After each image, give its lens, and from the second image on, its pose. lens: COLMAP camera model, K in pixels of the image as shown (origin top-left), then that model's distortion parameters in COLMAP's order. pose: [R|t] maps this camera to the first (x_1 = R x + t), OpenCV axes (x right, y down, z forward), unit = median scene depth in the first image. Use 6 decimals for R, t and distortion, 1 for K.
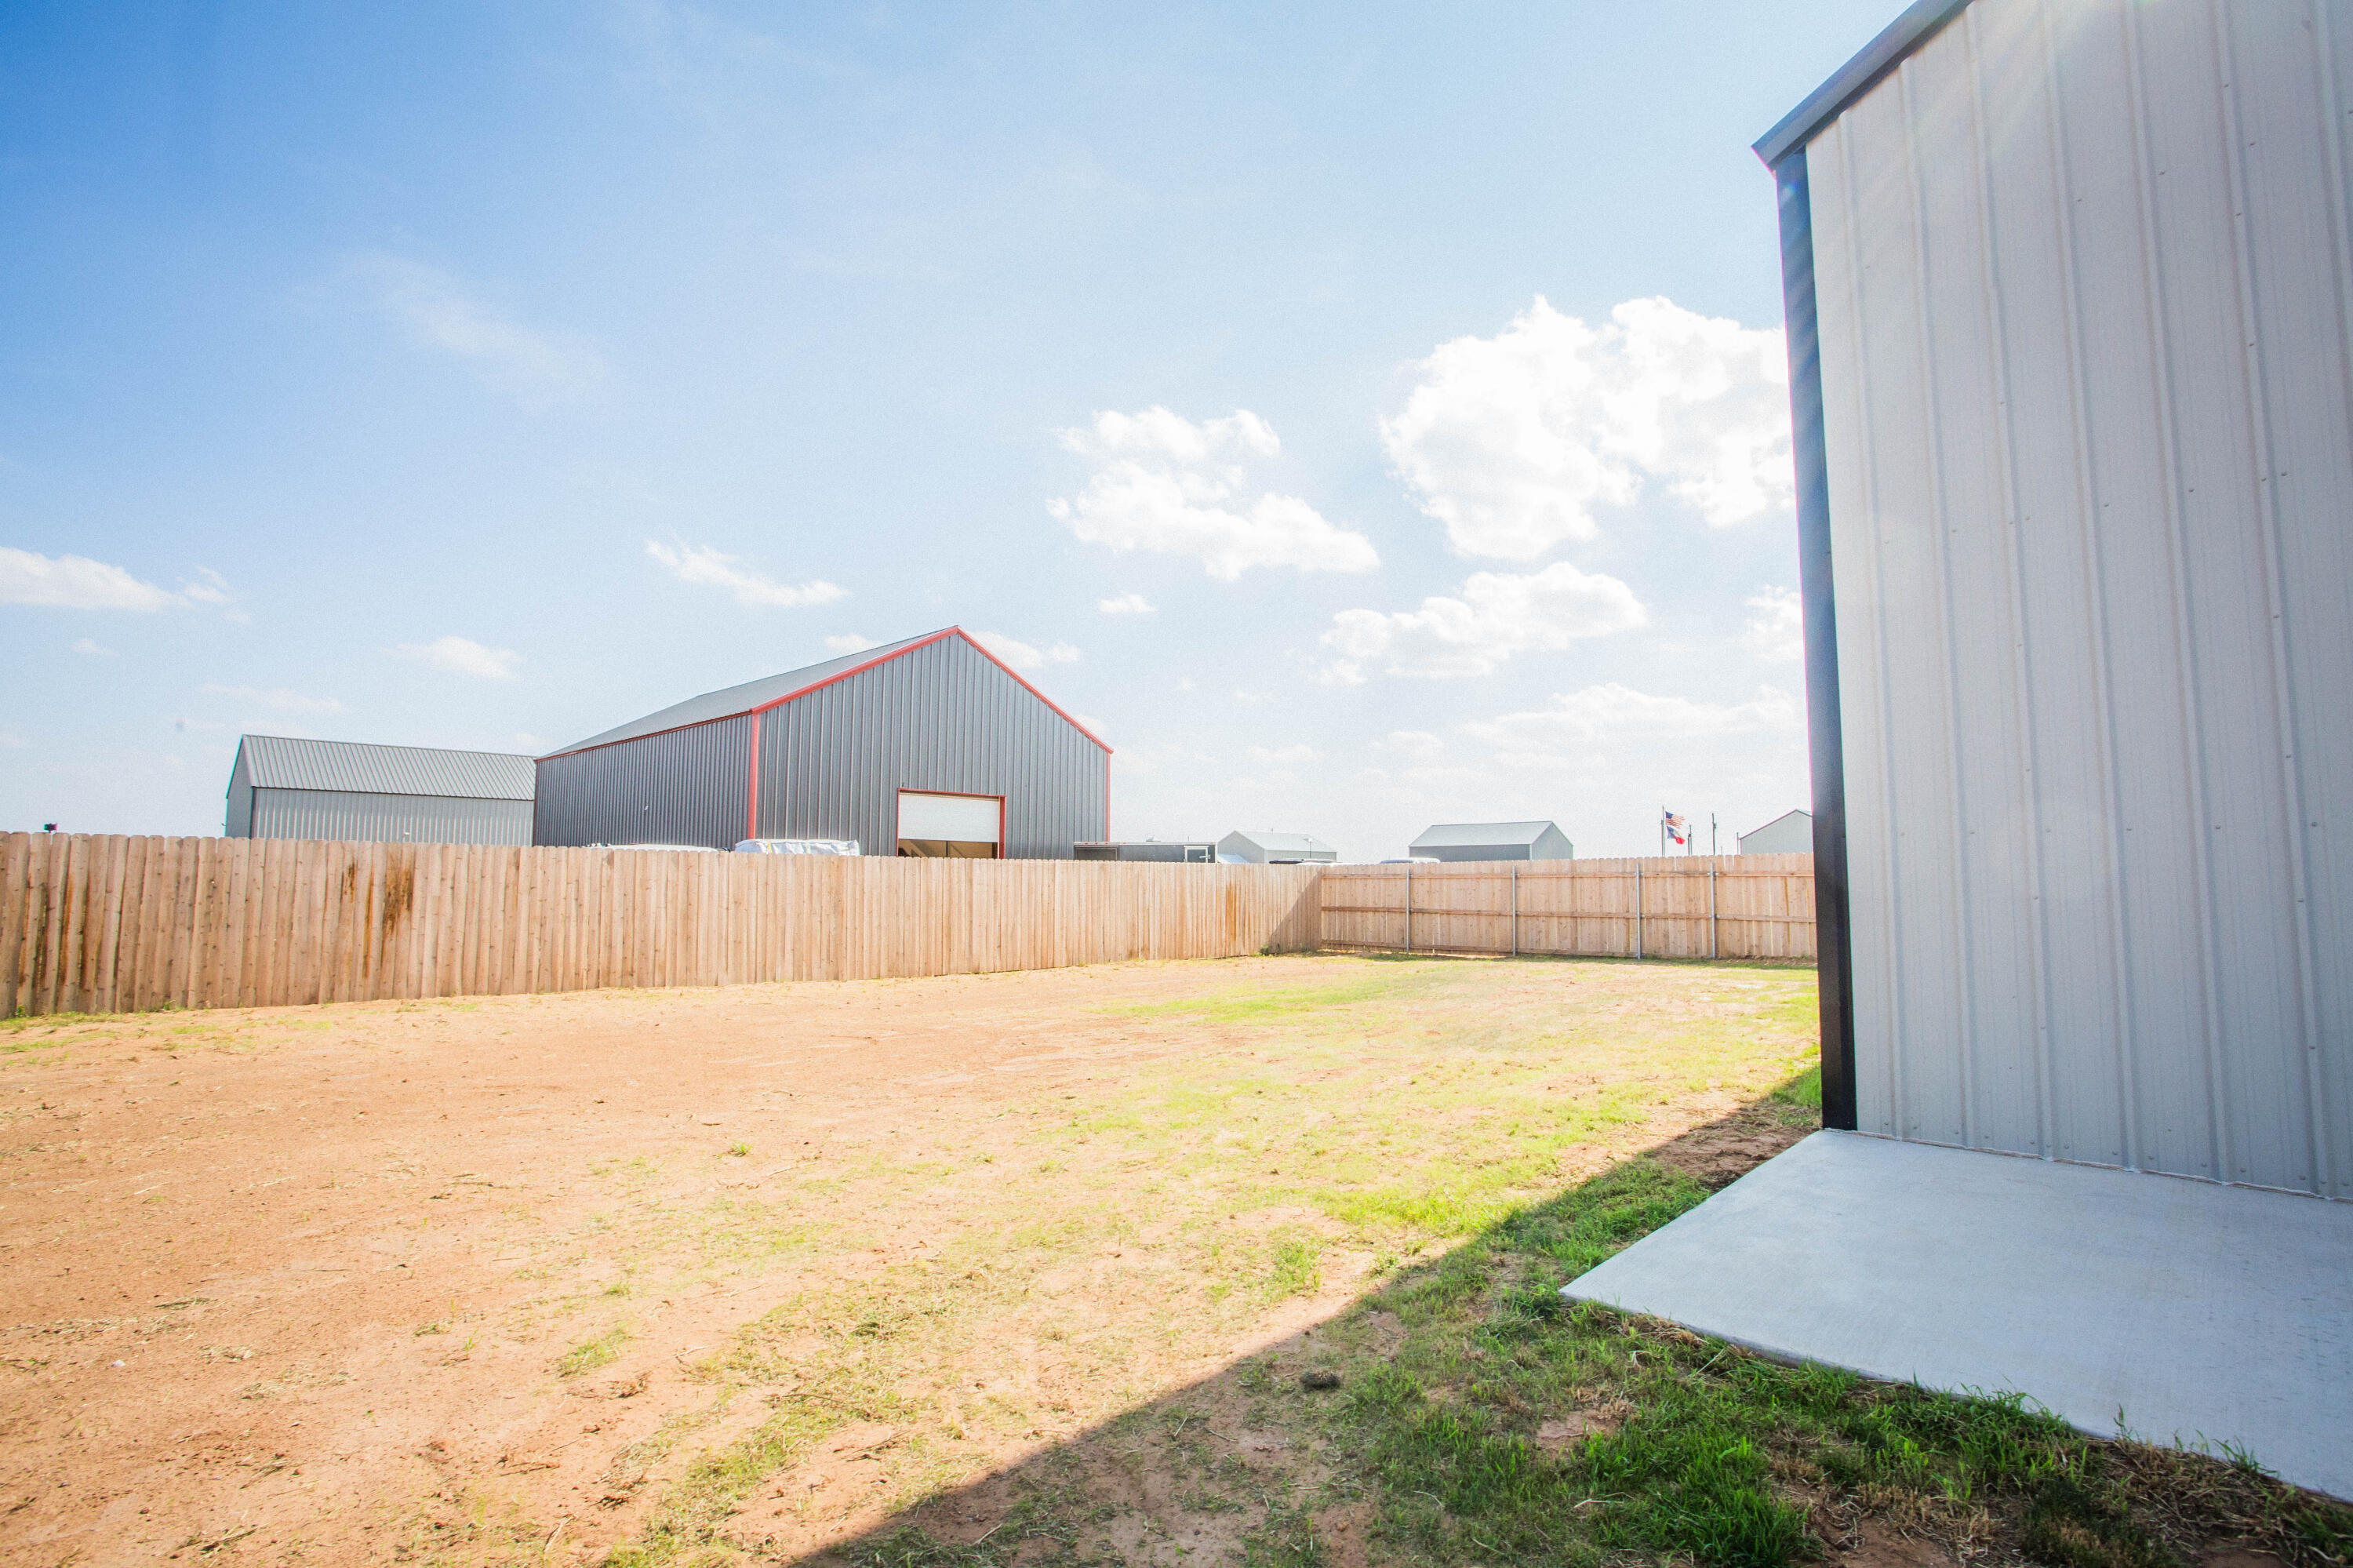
lens RADIAL K [[1124.2, 0, 1176.5], [0, 1124.2, 784.0], [0, 0, 1]] dist [-0.073393, -0.000071]
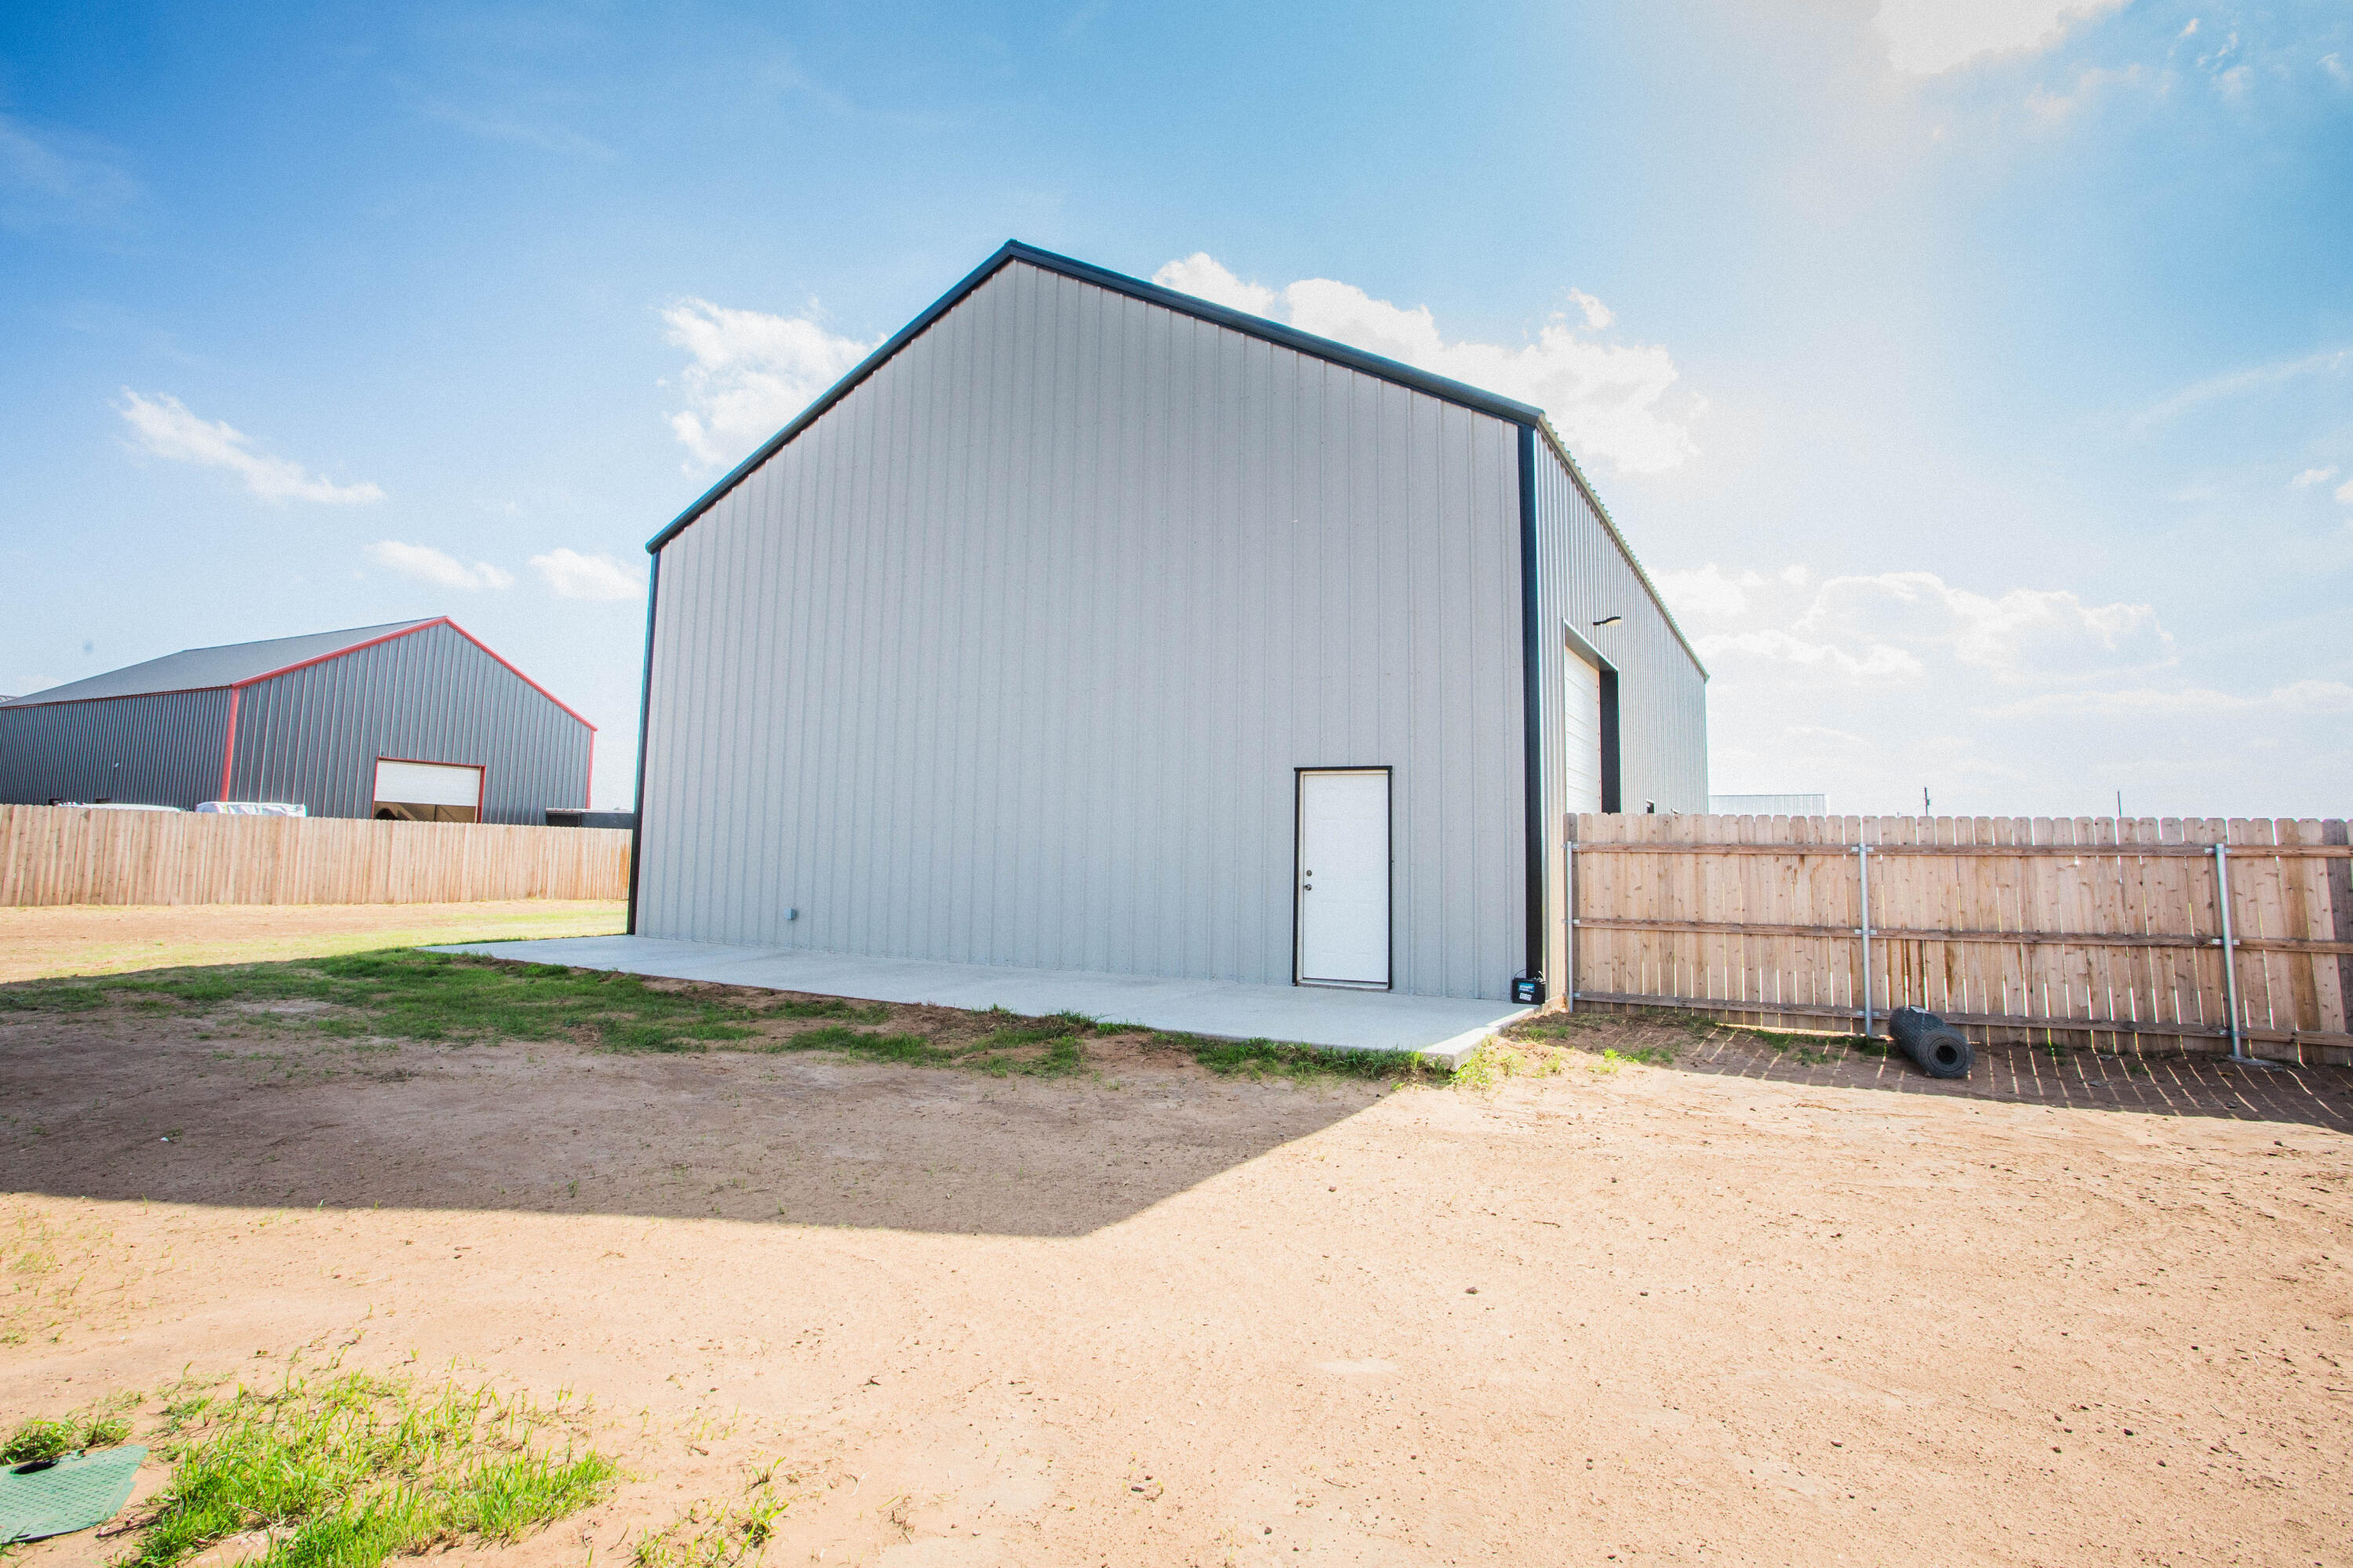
lens RADIAL K [[1251.2, 0, 1102.8], [0, 1251.2, 719.2], [0, 0, 1]] dist [0.002016, 0.001495]
pose [[0.974792, 0.045113, 0.218506, 0.331455], [-0.040359, 0.998842, -0.026172, -0.053806], [-0.219433, 0.016693, 0.975485, -0.709411]]
